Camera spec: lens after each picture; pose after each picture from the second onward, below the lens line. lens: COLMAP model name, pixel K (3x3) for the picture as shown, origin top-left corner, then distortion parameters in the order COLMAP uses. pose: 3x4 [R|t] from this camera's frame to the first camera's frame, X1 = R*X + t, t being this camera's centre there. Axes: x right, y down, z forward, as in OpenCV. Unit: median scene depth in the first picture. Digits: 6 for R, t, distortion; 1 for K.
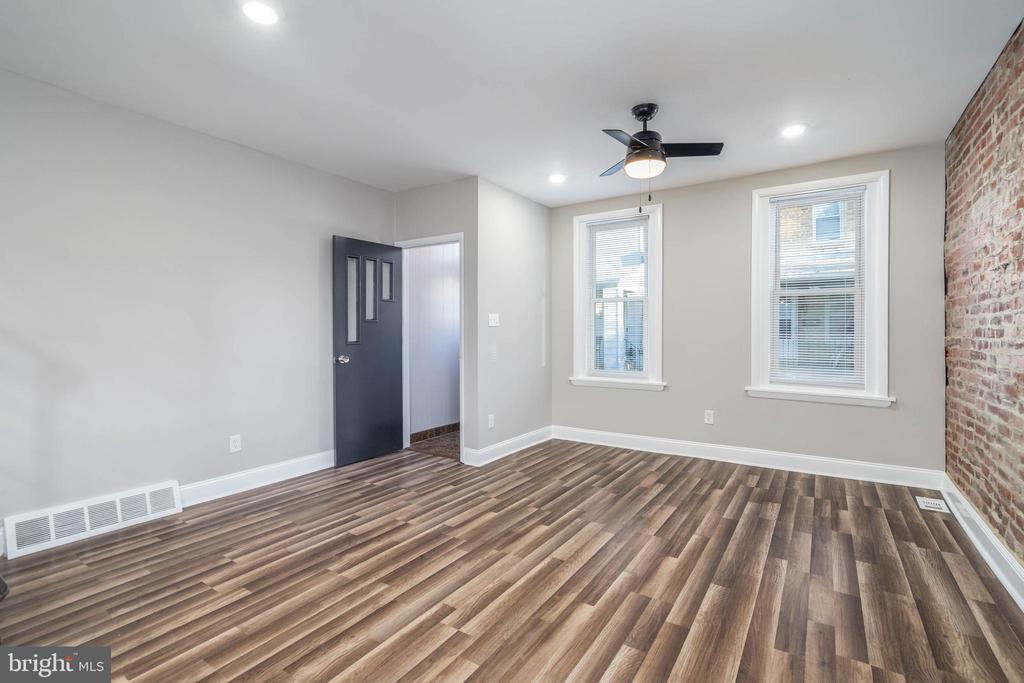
lens RADIAL K [[473.9, 0, 507.8], [0, 473.9, 334.1], [0, 0, 1]] dist [-0.003969, 0.000866]
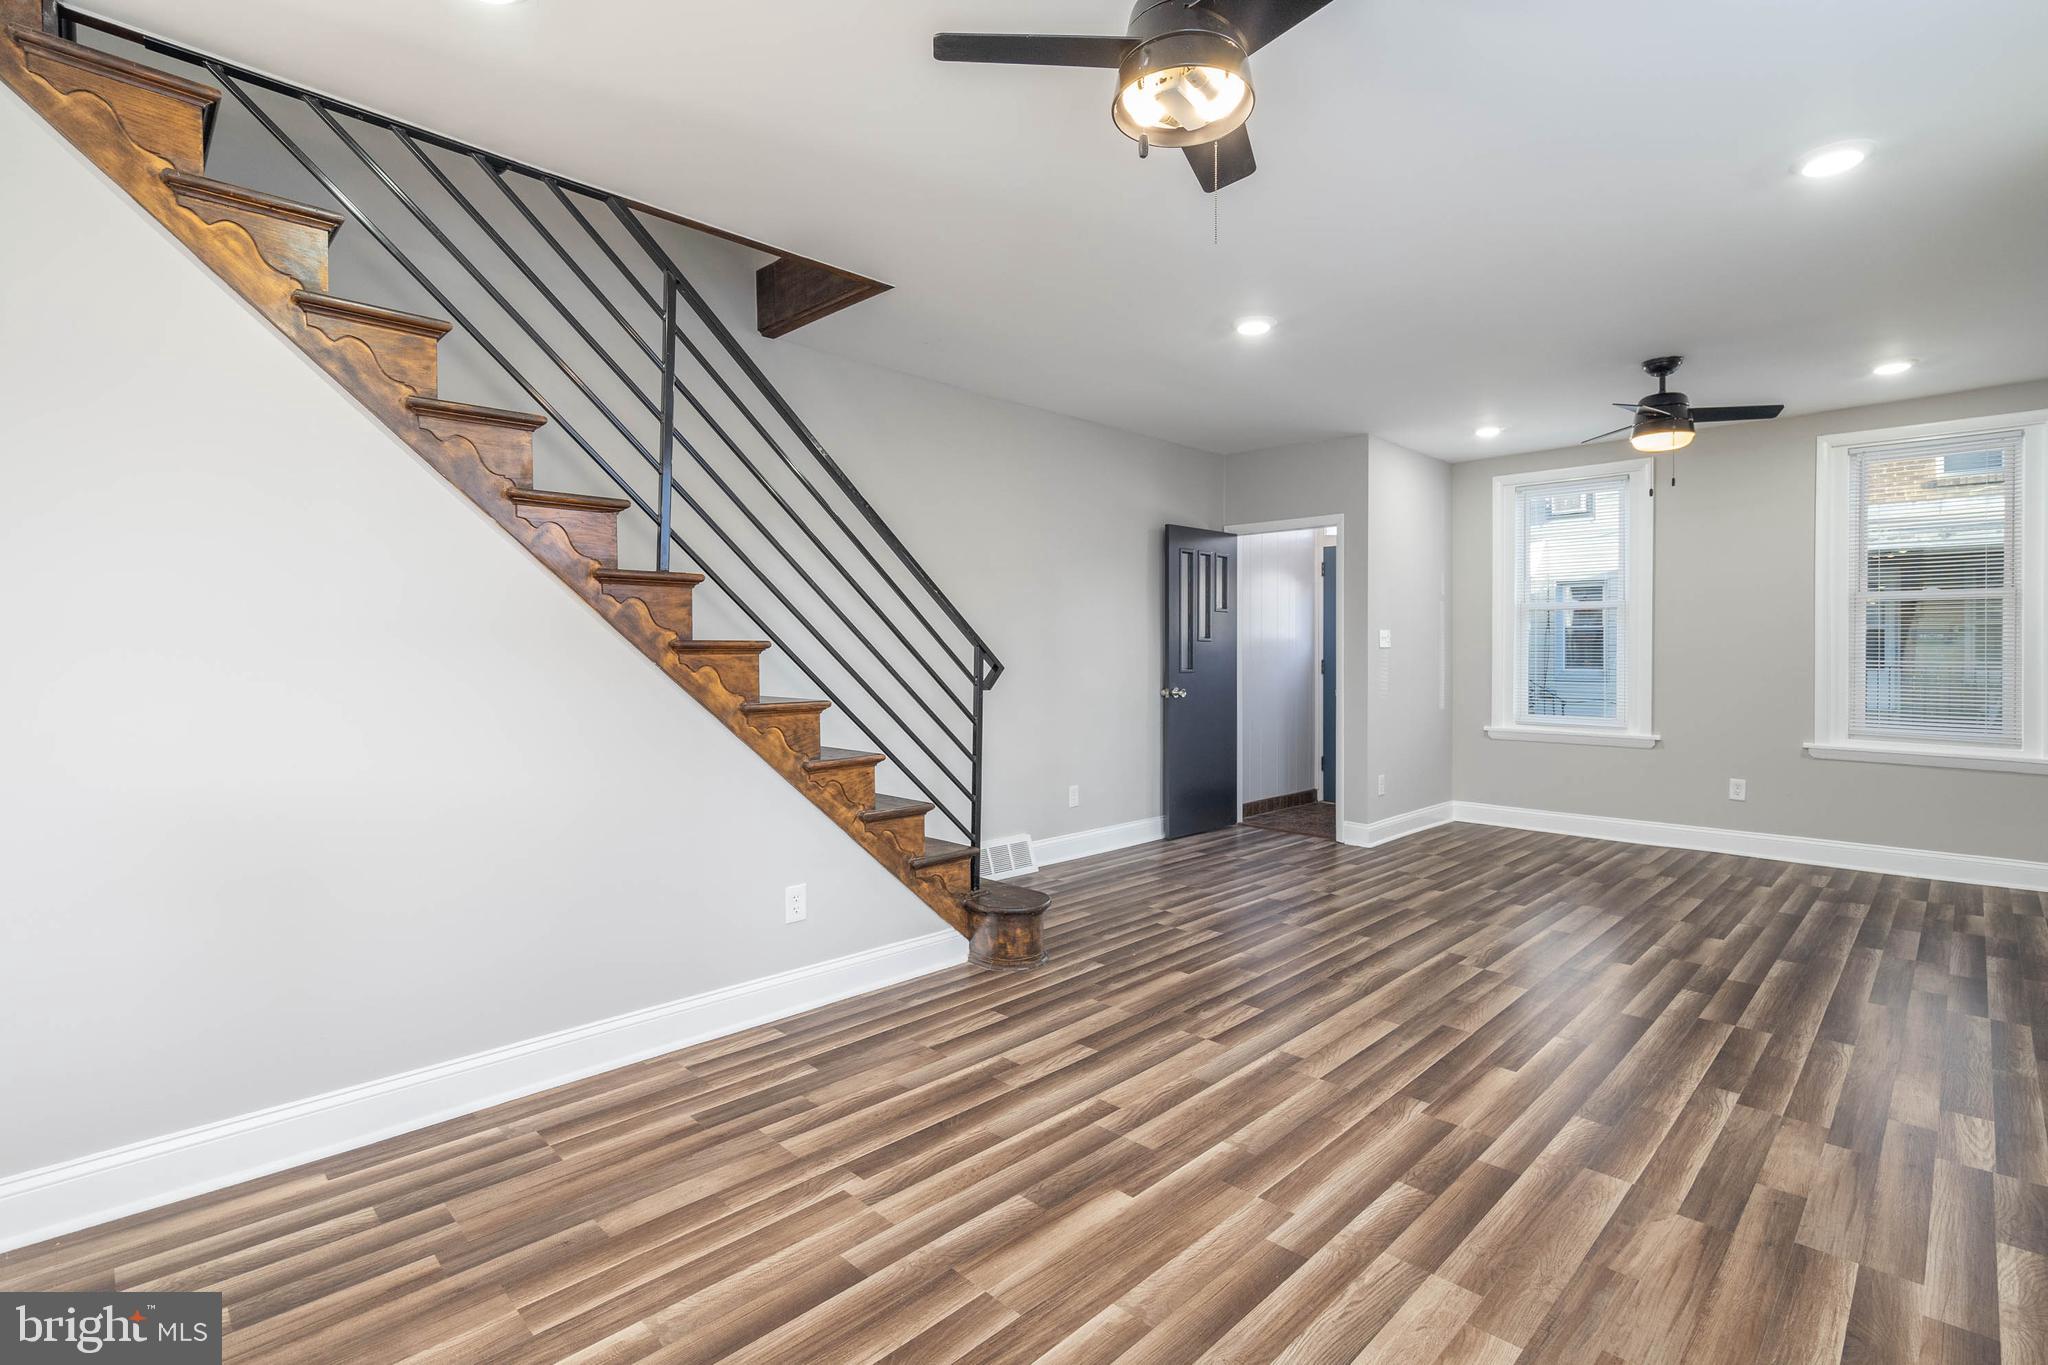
lens RADIAL K [[947.8, 0, 1004.6], [0, 947.8, 657.0], [0, 0, 1]] dist [-0.003969, 0.000866]
pose [[0.978102, 0.002363, -0.208112, -0.399942], [-0.002227, 0.999997, 0.000890, -0.005234], [0.208113, -0.000407, 0.978105, -0.657604]]
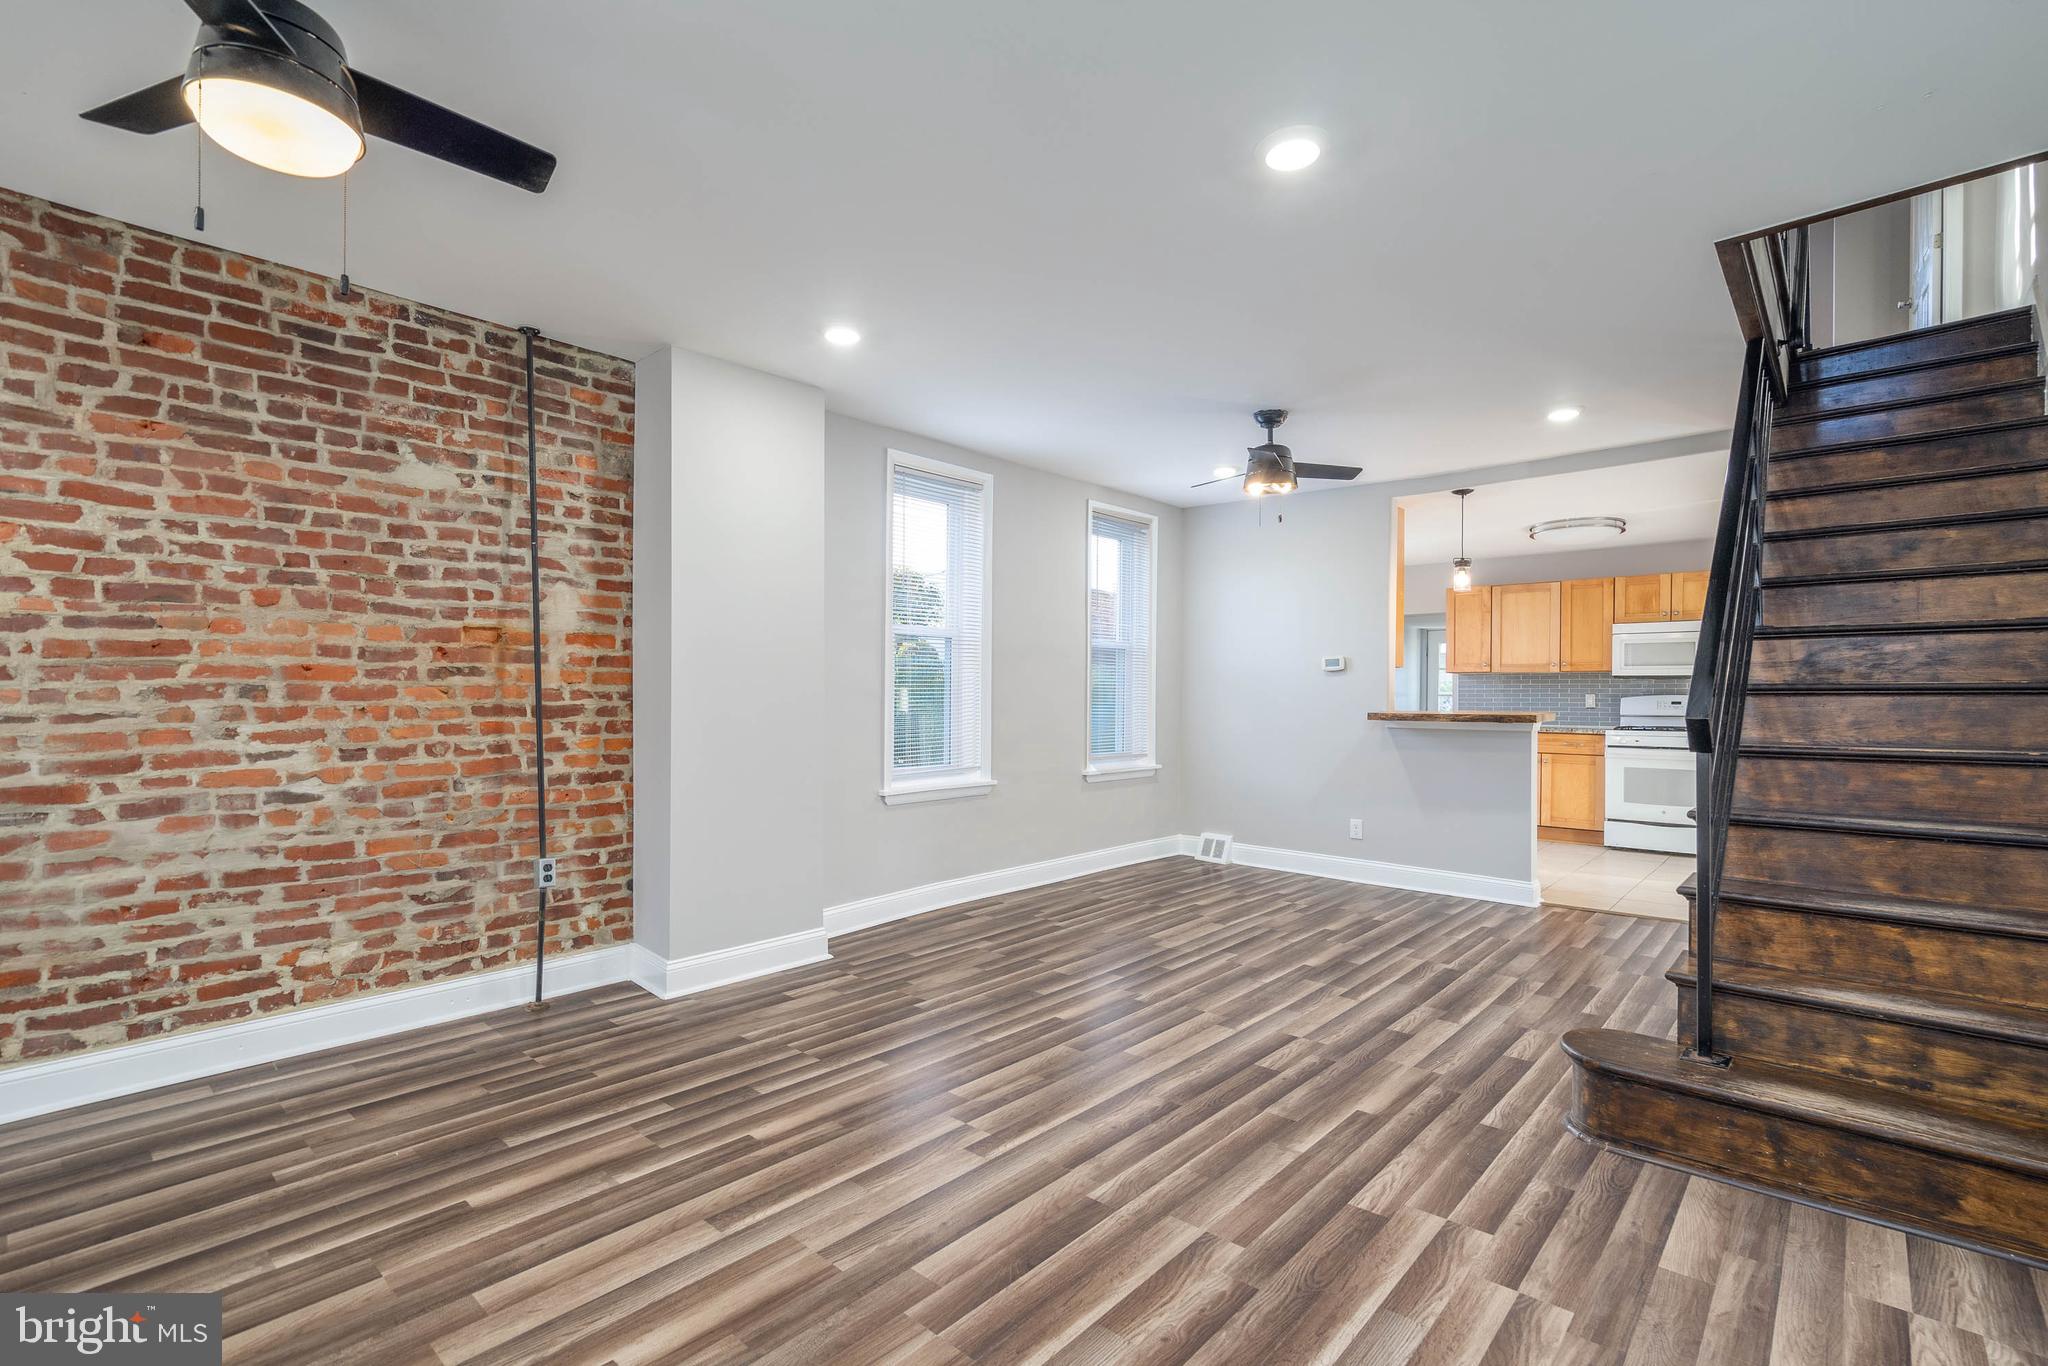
lens RADIAL K [[947.8, 0, 1015.4], [0, 947.8, 704.0], [0, 0, 1]] dist [-0.003969, 0.000866]
pose [[-0.990672, -0.003011, 0.136232, -0.222302], [-0.001352, 0.999924, 0.012267, -0.008008], [-0.136258, 0.011968, -0.990601, 1.437238]]
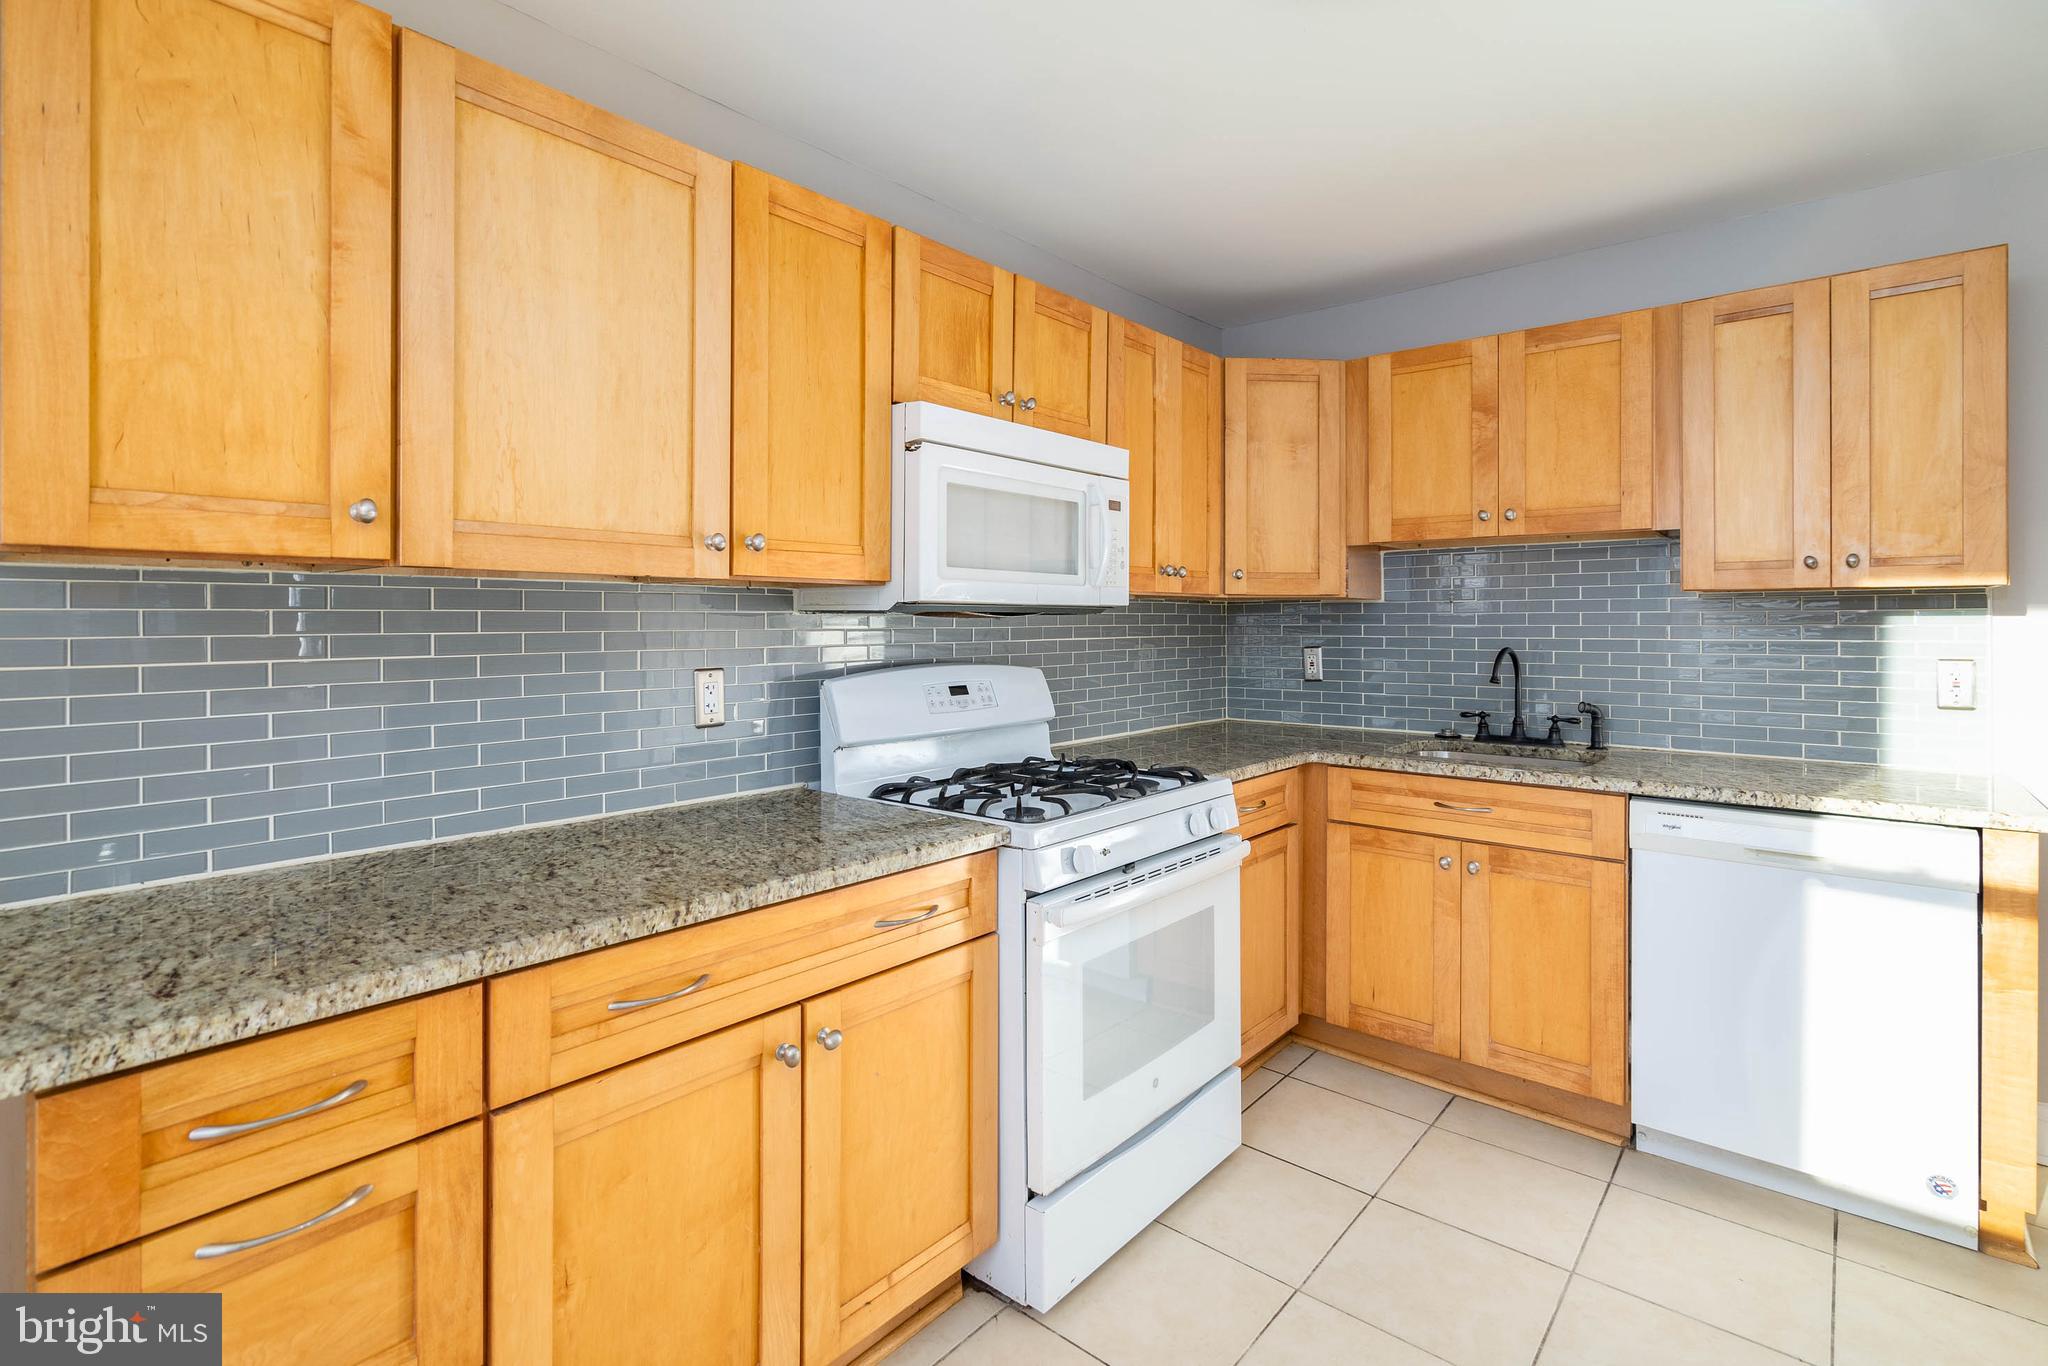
lens RADIAL K [[947.8, 0, 1006.8], [0, 947.8, 620.4], [0, 0, 1]] dist [-0.003969, 0.000866]
pose [[-0.139159, 0.002091, -0.990268, -0.802306], [-0.001008, 0.999997, 0.002254, -0.042199], [0.990270, 0.001312, -0.139156, -1.052654]]
